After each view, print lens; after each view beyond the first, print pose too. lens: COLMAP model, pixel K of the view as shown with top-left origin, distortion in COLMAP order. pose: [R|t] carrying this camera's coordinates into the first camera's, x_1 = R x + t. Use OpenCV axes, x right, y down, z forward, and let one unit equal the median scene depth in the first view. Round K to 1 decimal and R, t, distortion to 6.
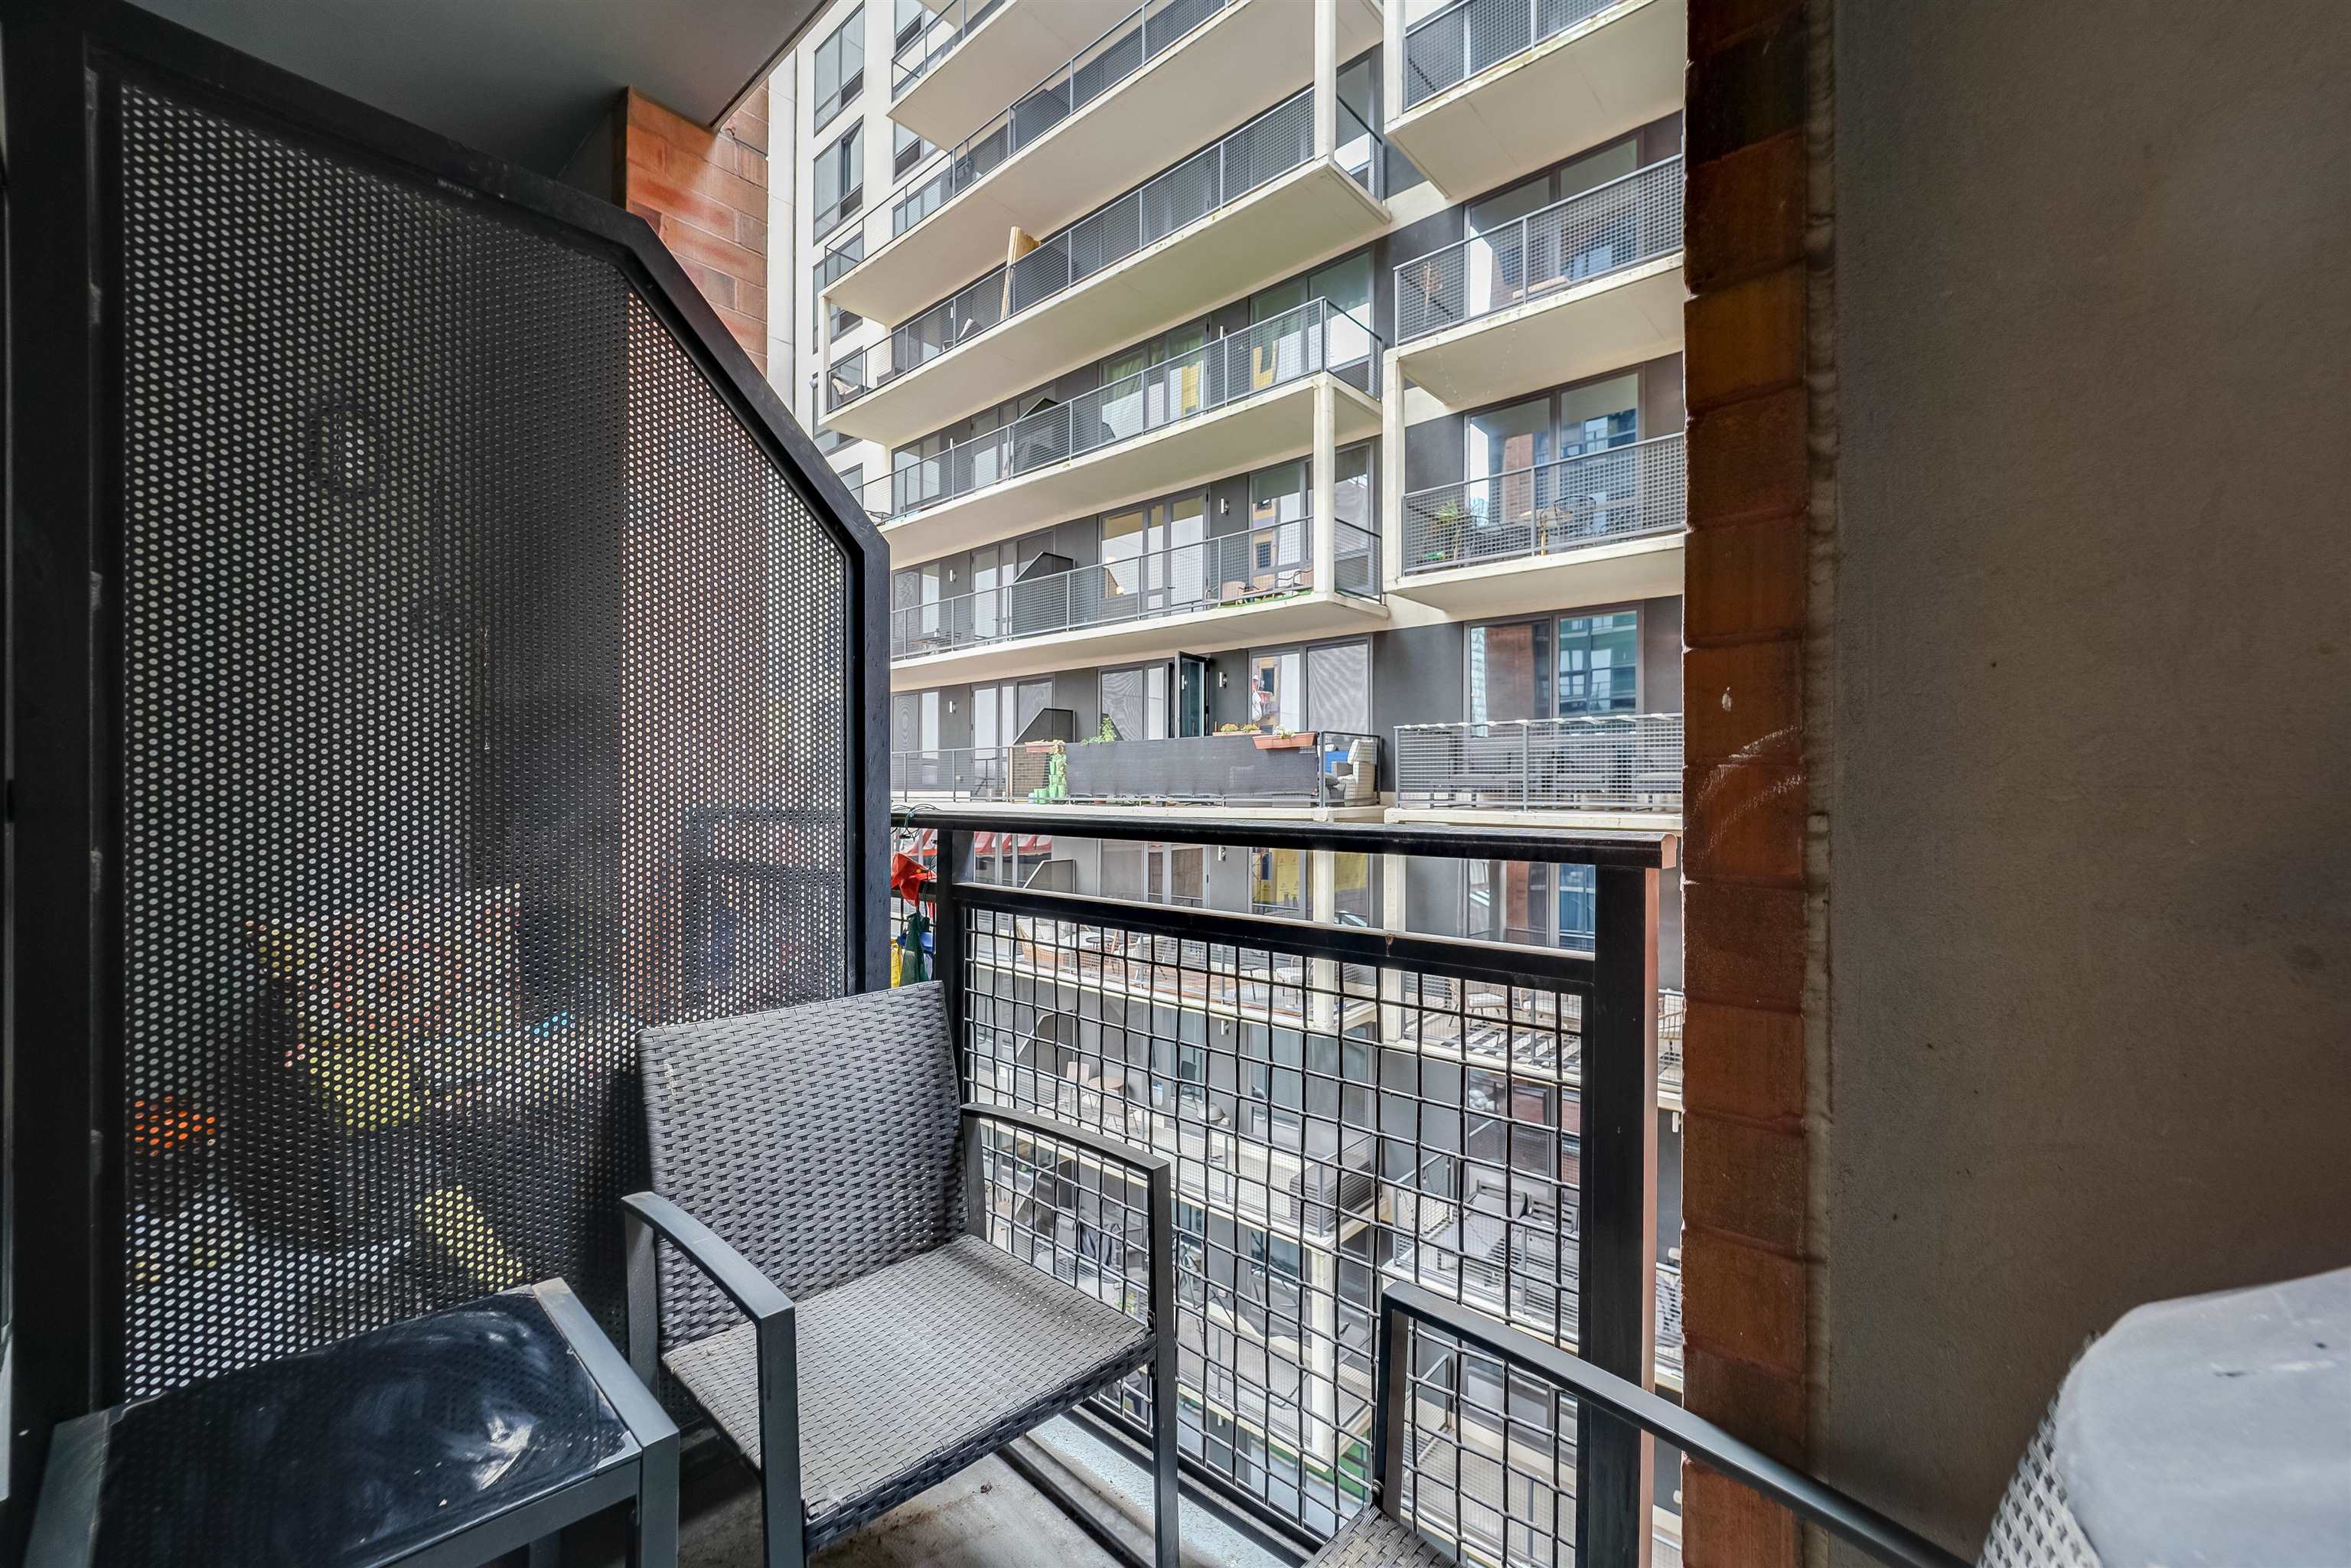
lens RADIAL K [[962.1, 0, 1203.7], [0, 962.1, 798.3], [0, 0, 1]] dist [-0.010044, 0.000853]
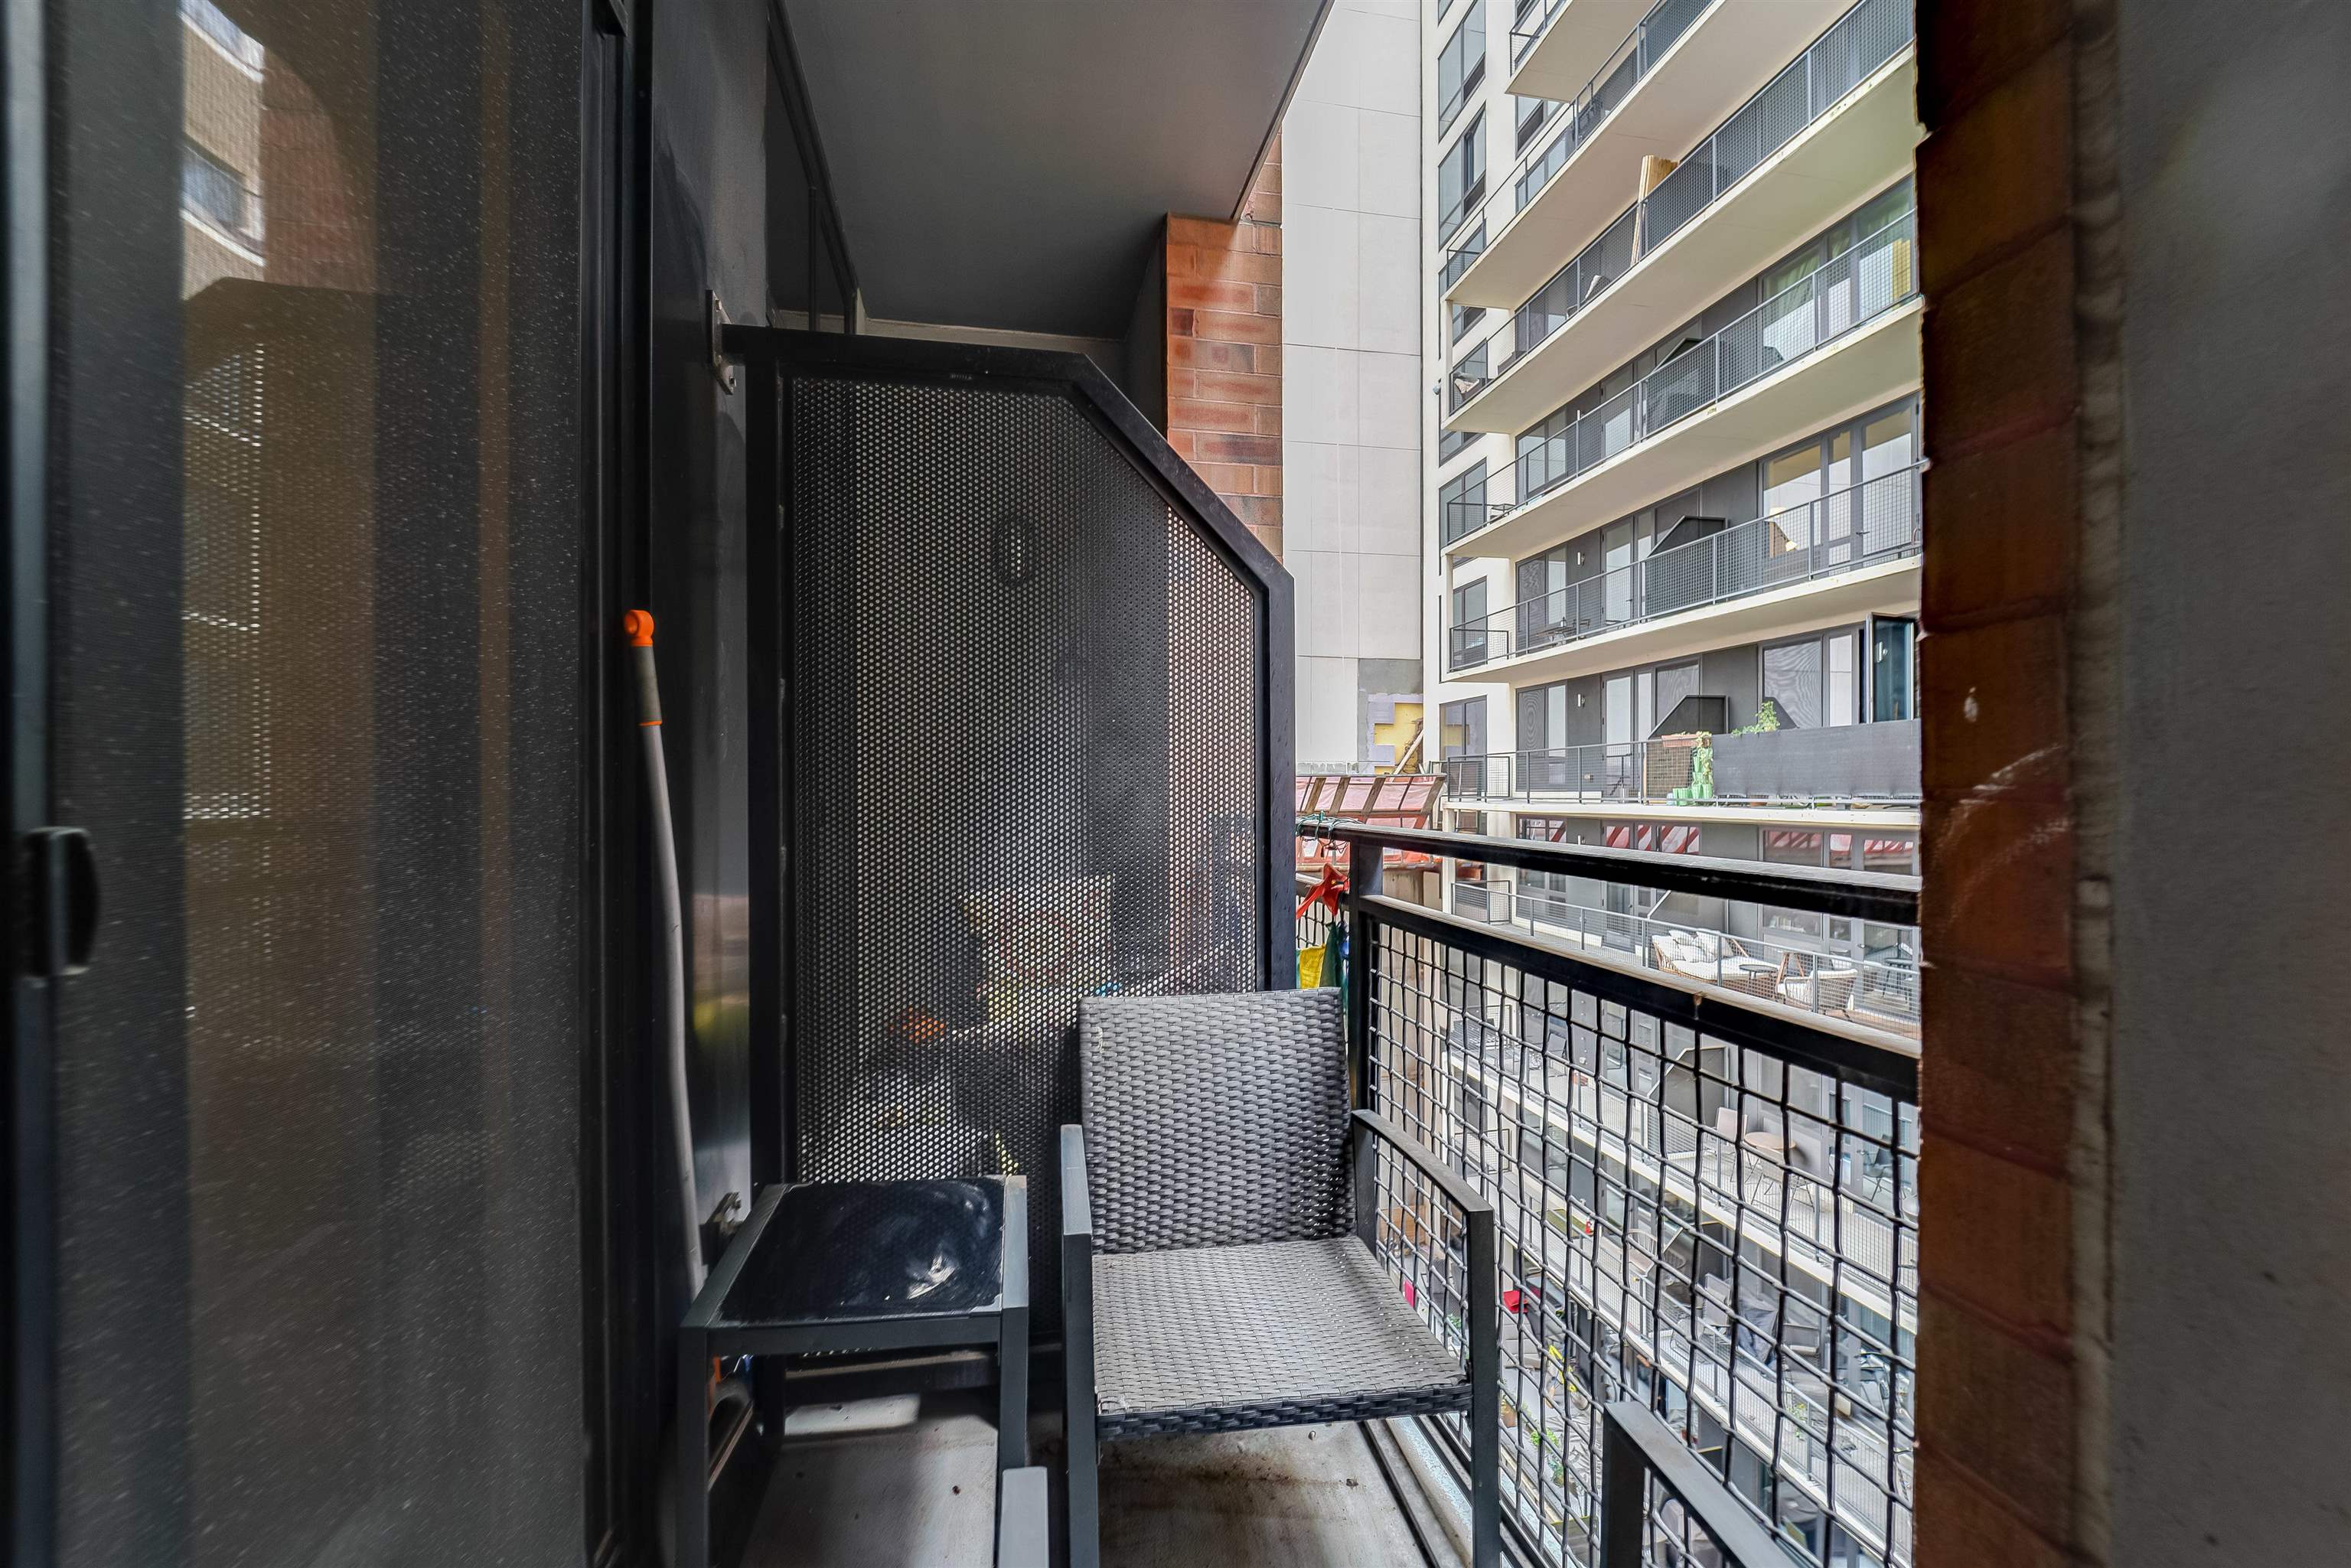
lens RADIAL K [[1007.2, 0, 1186.3], [0, 1007.2, 799.4], [0, 0, 1]] dist [-0.011856, -0.001299]
pose [[0.779485, 0.001173, -0.626420, 0.478330], [0.001323, 0.999993, 0.003520, -0.032883], [0.626419, -0.003573, 0.779478, 0.072292]]
